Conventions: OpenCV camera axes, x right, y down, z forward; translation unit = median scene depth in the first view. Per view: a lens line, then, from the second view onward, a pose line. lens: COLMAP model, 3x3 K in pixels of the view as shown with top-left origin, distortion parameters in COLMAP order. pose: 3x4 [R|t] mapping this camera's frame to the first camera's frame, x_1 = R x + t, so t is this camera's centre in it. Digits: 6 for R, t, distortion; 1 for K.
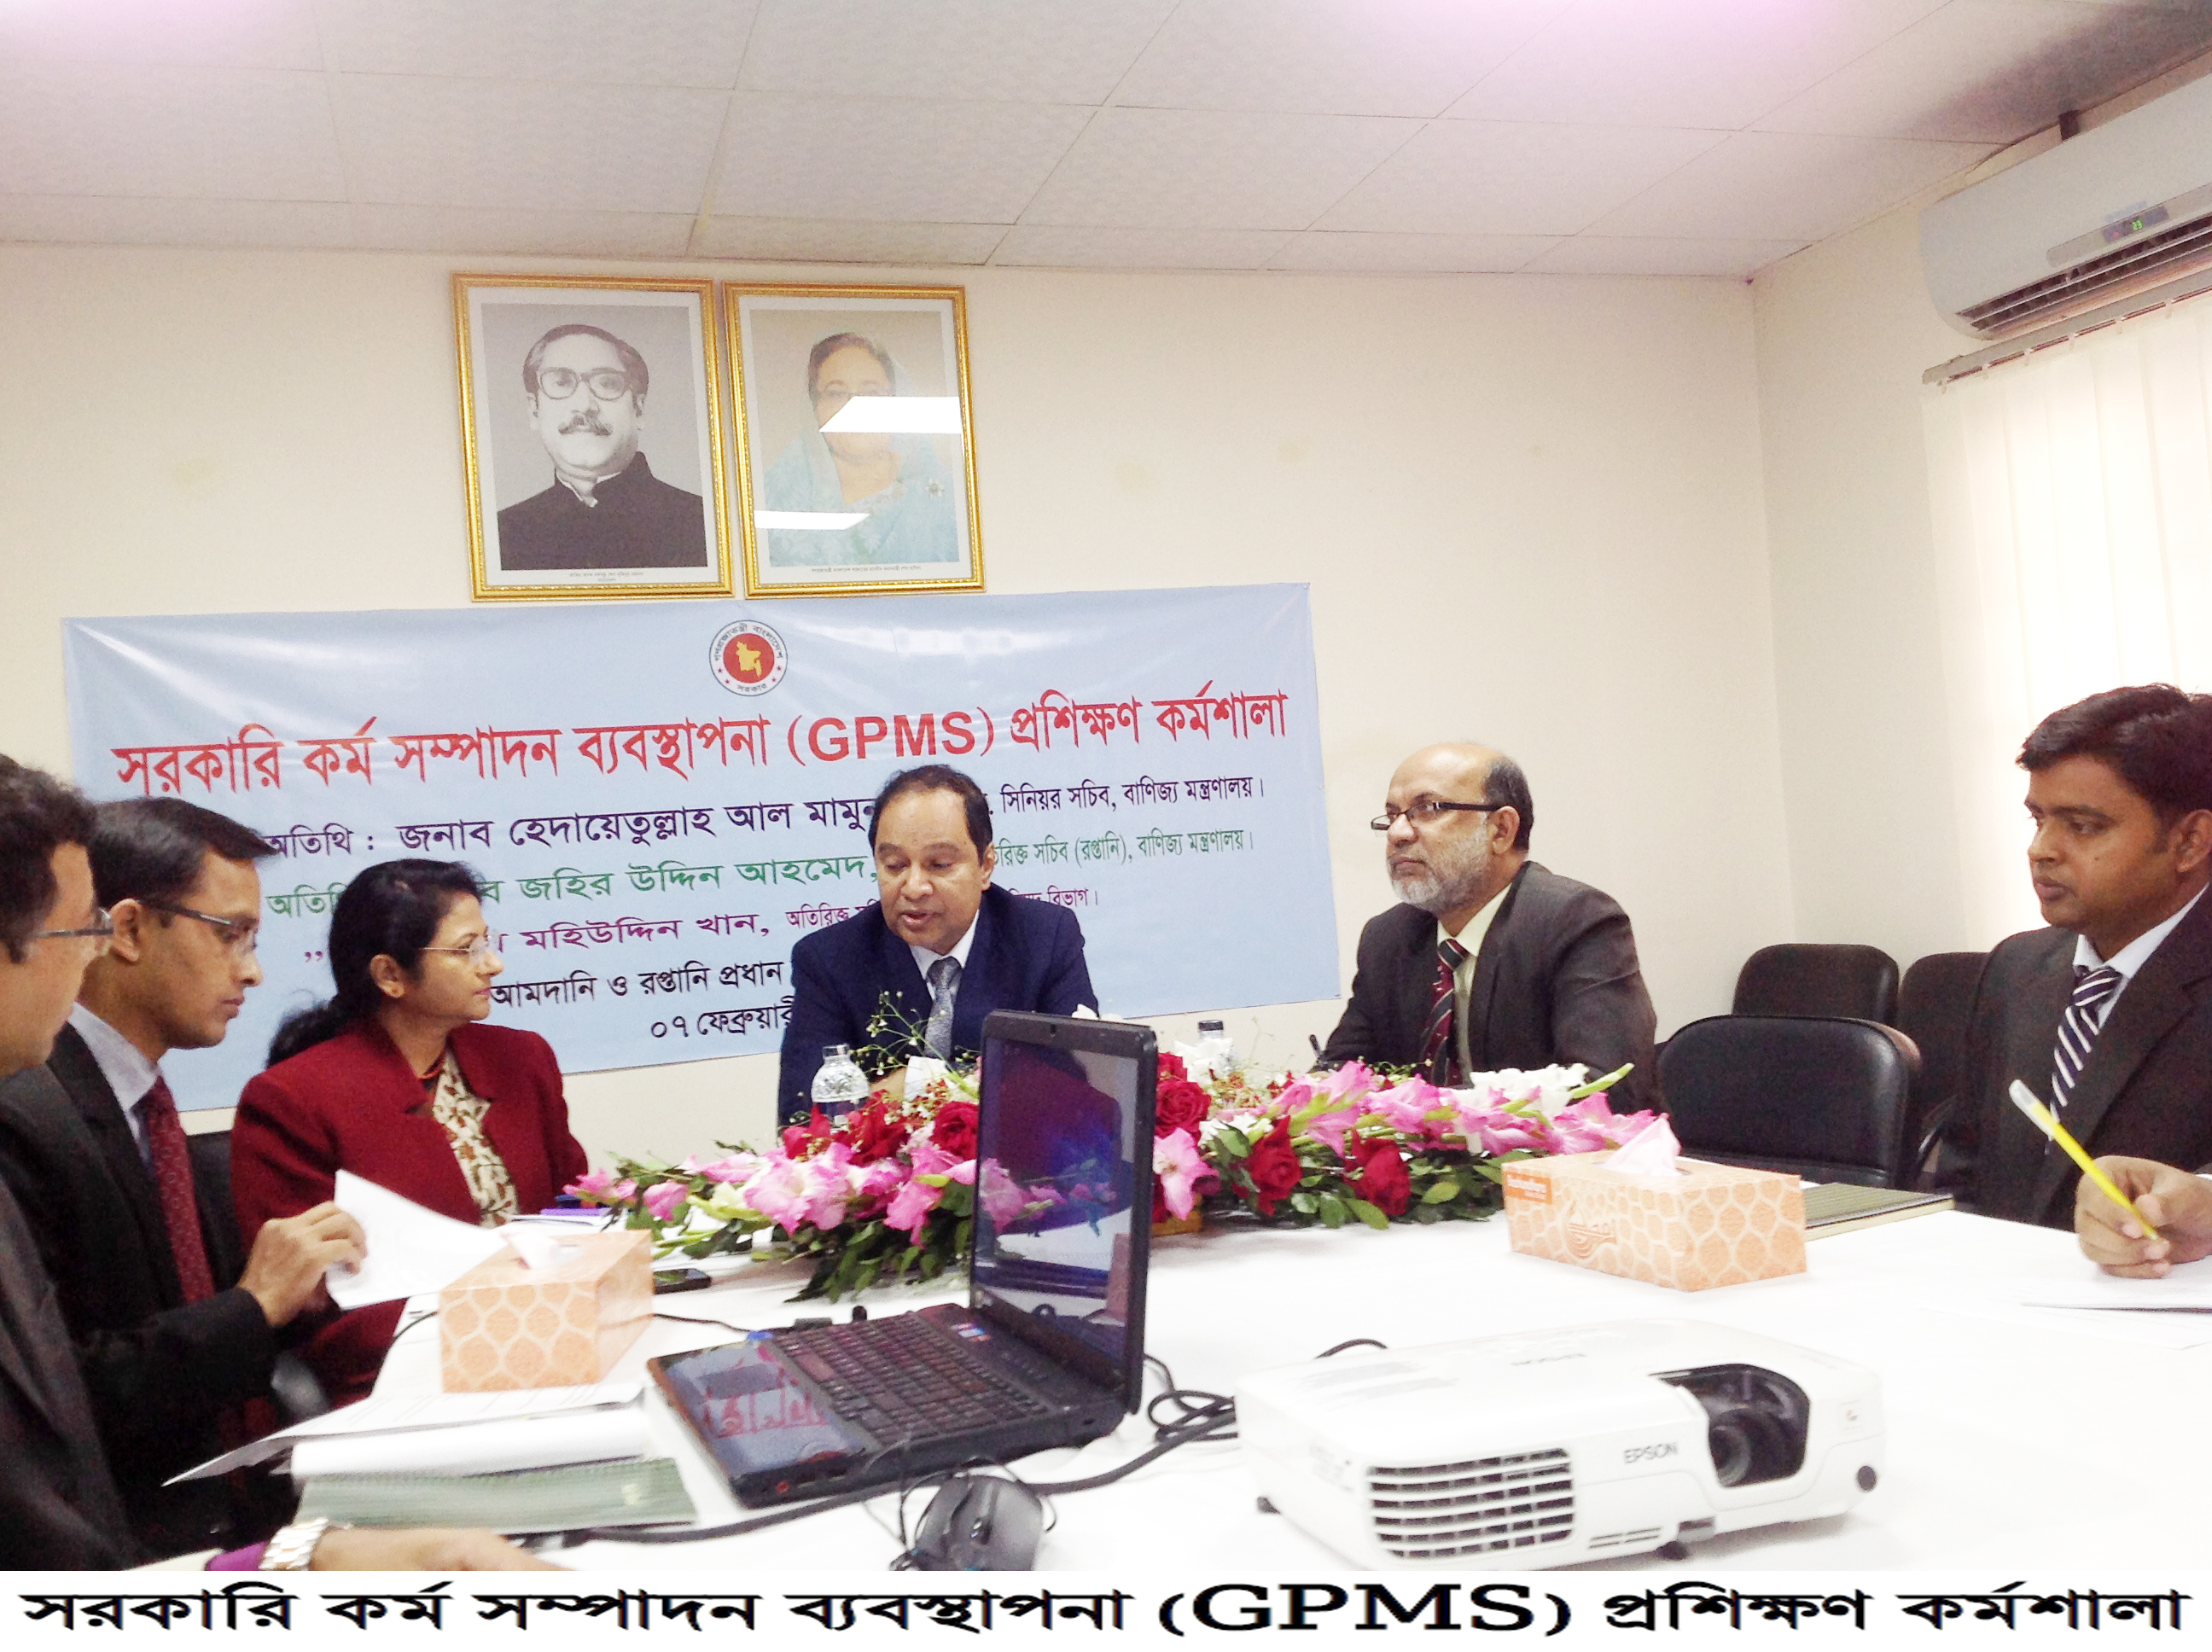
lens RADIAL K [[2058.4, 0, 1102.2], [0, 2058.4, 842.8], [0, 0, 1]] dist [0.194270, -0.461247]
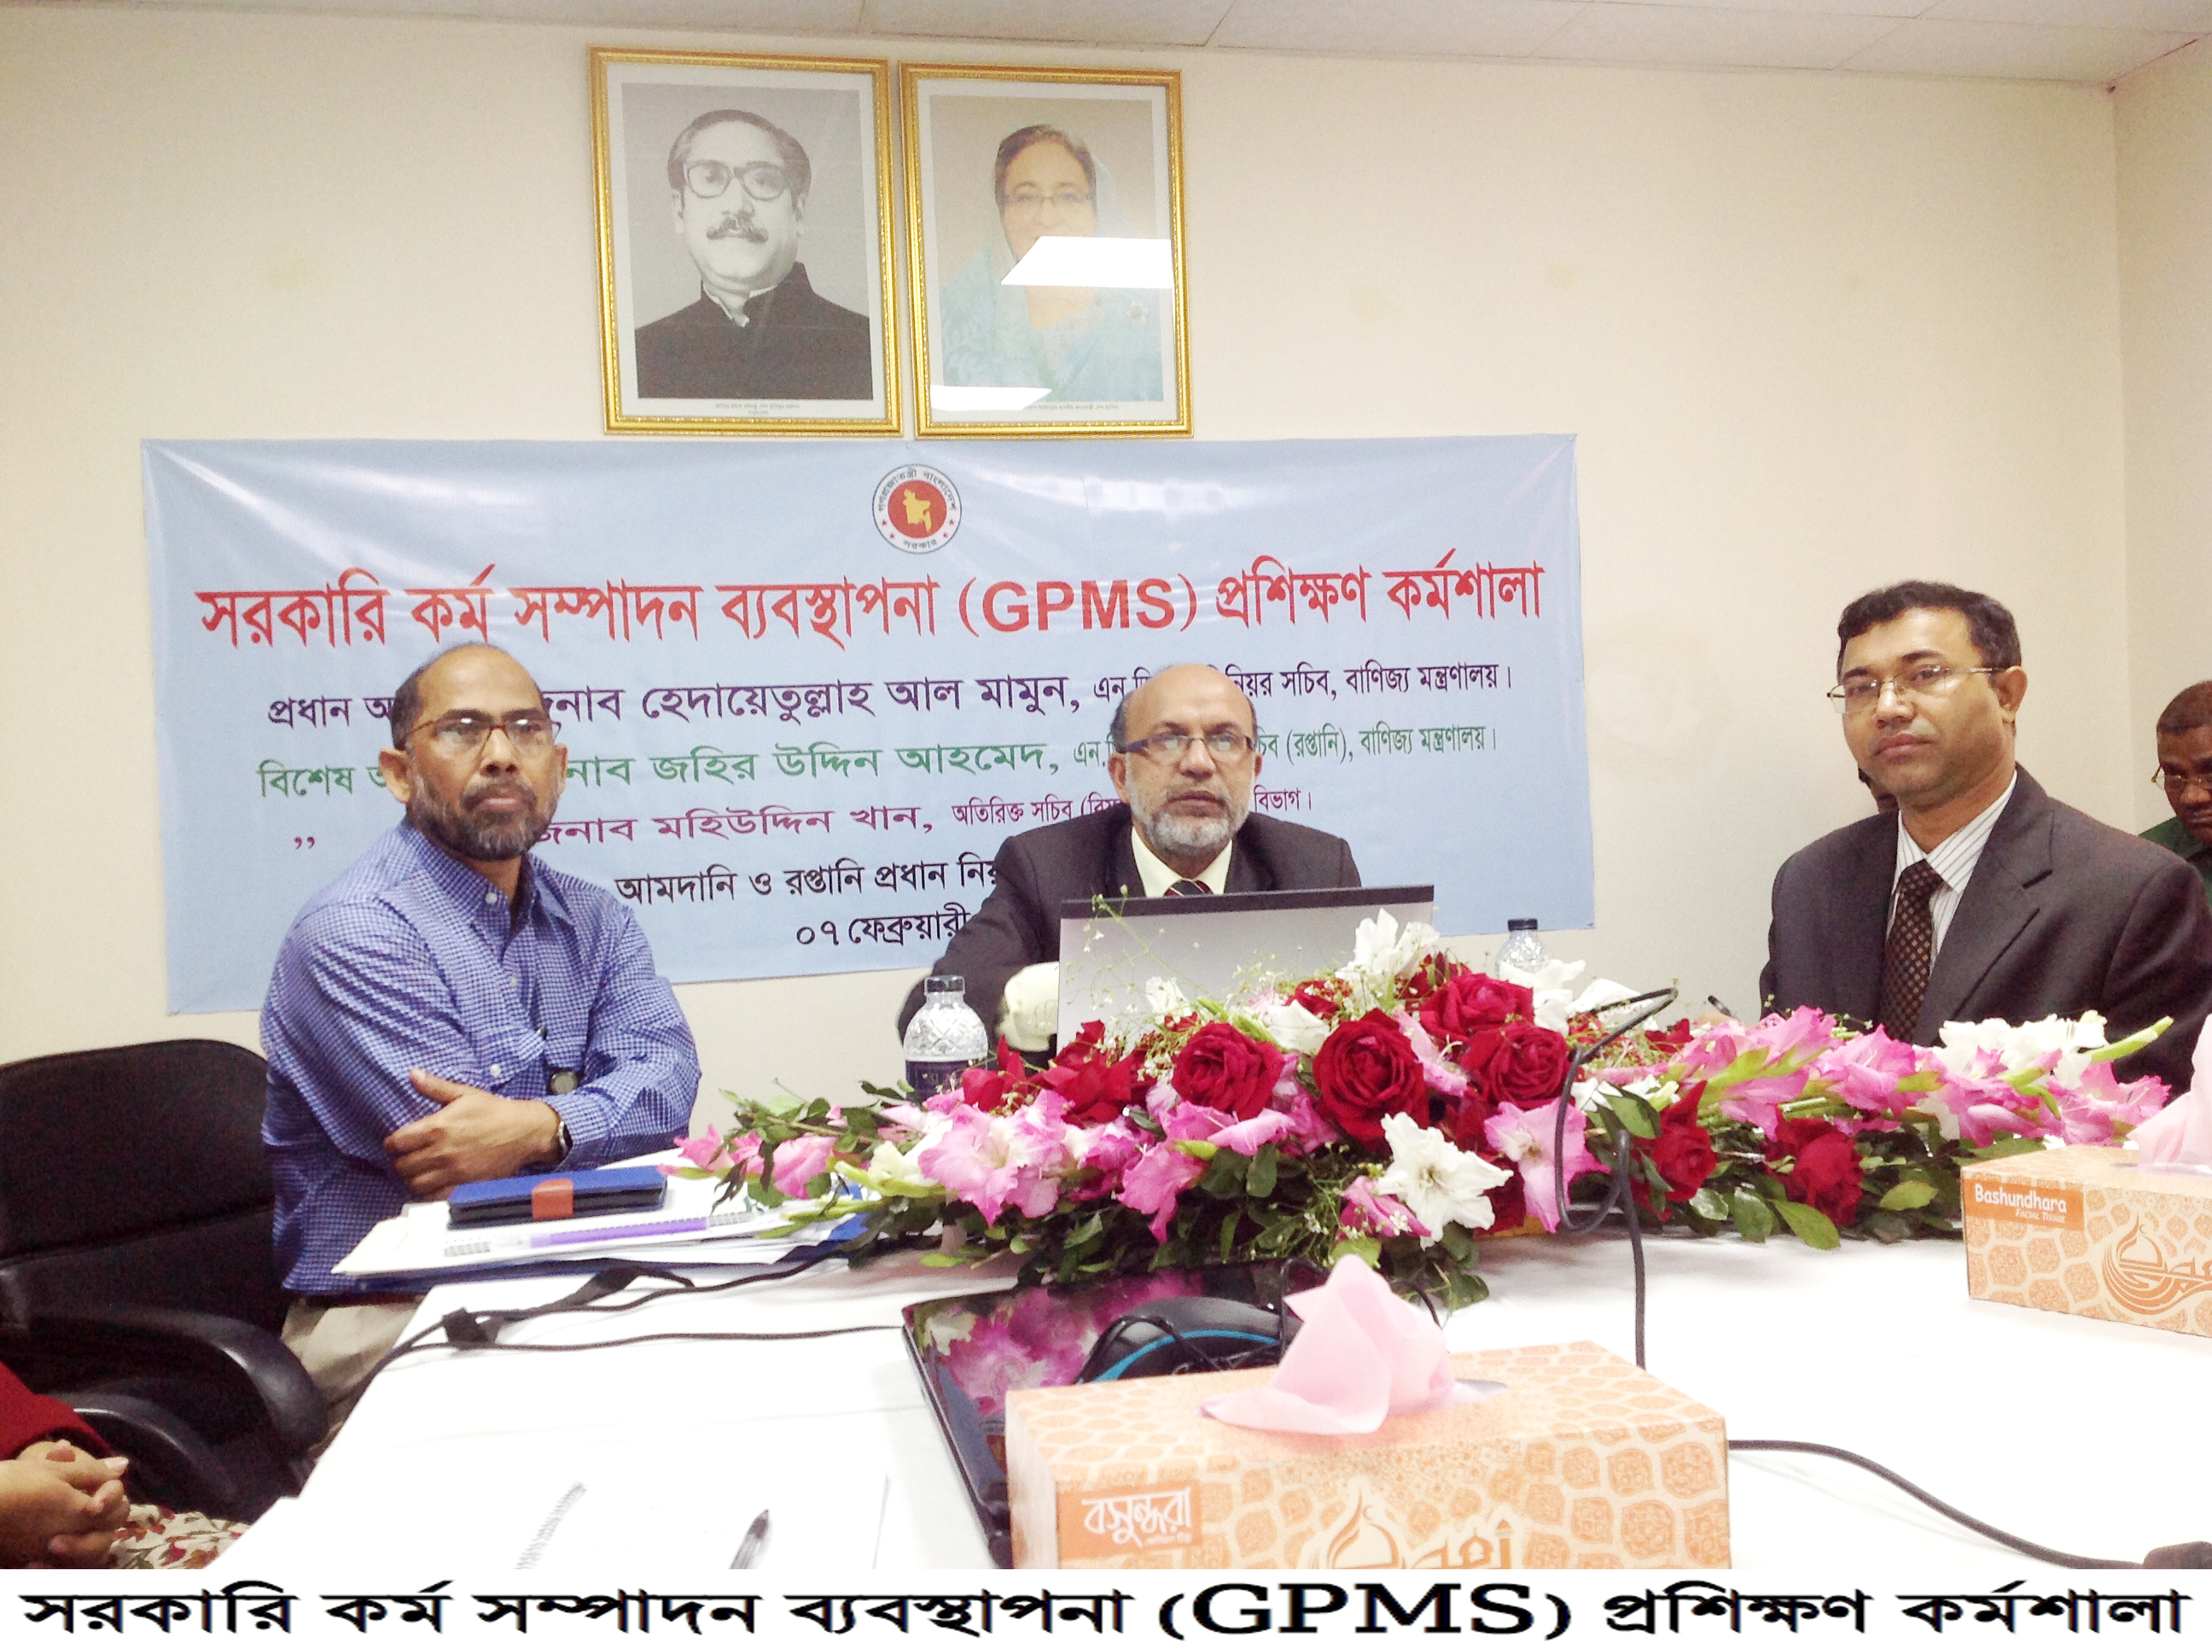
lens RADIAL K [[2091.5, 0, 1092.2], [0, 2091.5, 835.2], [0, 0, 1]] dist [0.199258, -0.489690]
pose [[0.996779, 0.030088, -0.074344, -0.029770], [-0.027686, 0.999067, 0.033131, 0.015517], [0.075272, -0.030966, 0.996682, 0.133650]]
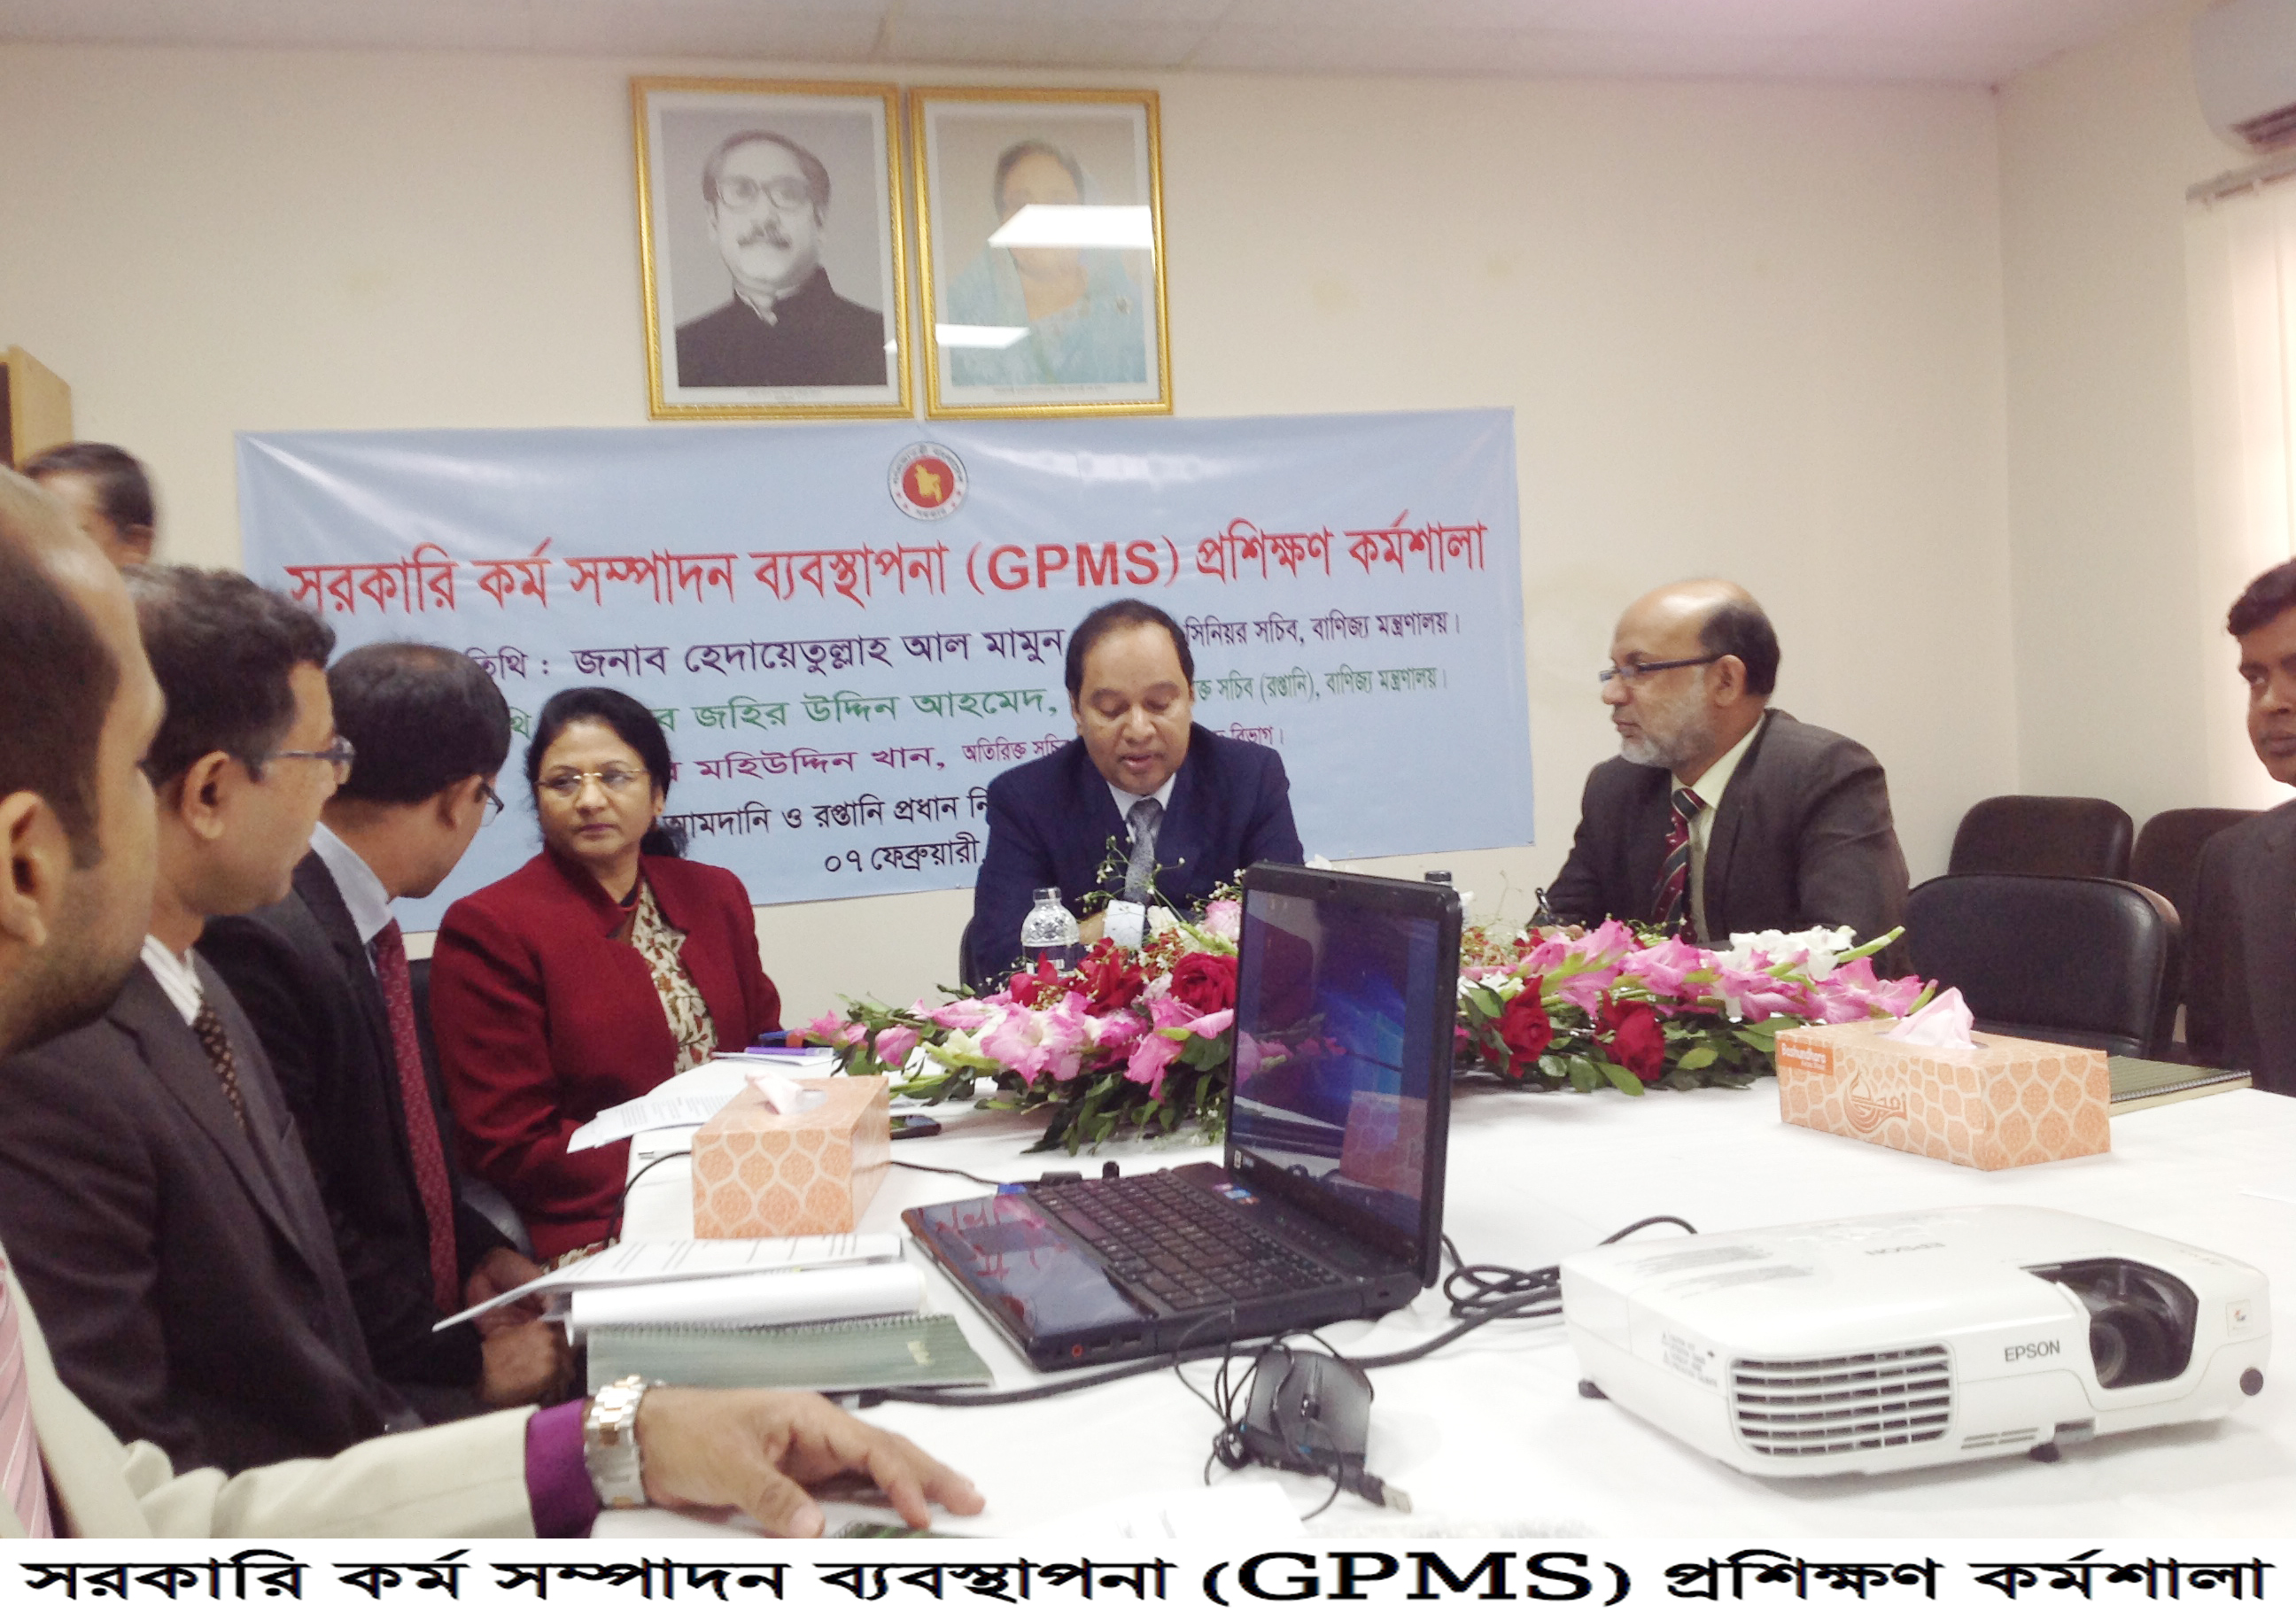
lens RADIAL K [[2140.4, 0, 1147.5], [0, 2140.4, 739.2], [0, 0, 1]] dist [0.174538, -0.332683]
pose [[0.998909, 0.017399, -0.043328, -0.023697], [-0.016079, 0.999402, 0.030626, -0.001912], [0.043835, -0.029896, 0.998591, 0.002205]]
